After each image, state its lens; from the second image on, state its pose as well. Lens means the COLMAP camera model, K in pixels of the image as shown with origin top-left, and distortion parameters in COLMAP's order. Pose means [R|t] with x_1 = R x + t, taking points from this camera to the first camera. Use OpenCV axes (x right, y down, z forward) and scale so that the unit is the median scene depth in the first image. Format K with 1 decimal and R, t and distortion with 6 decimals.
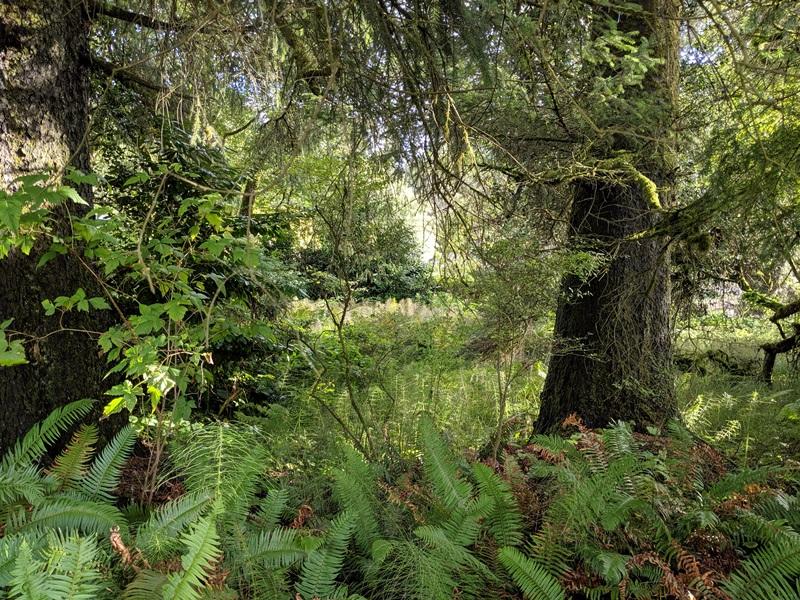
lens RADIAL K [[630.5, 0, 403.1], [0, 630.5, 299.5], [0, 0, 1]] dist [0.066873, -0.123507]
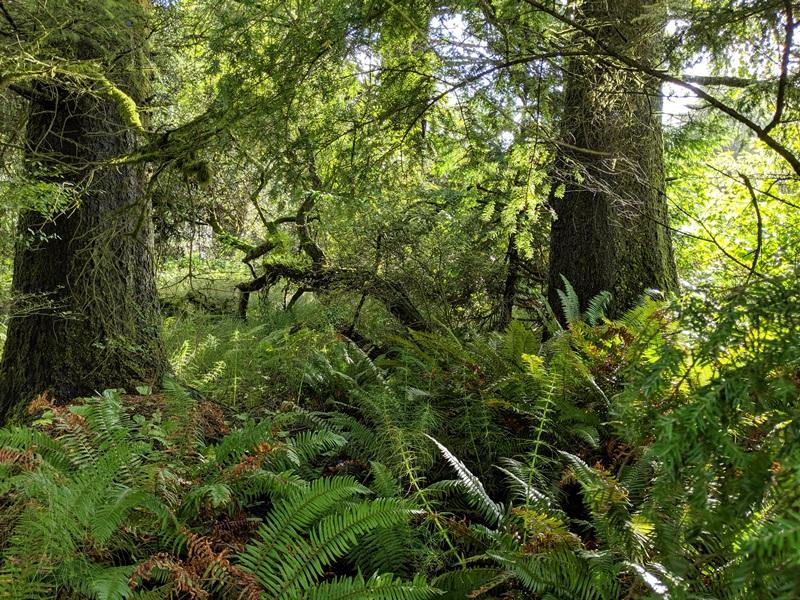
lens RADIAL K [[630.5, 0, 402.5], [0, 630.5, 301.9], [0, 0, 1]] dist [0.066873, -0.123507]
pose [[0.709993, -0.076557, 0.700035, 0.032763], [0.011537, 0.995204, 0.097135, 0.000251], [-0.704114, -0.060889, 0.707472, 0.109186]]
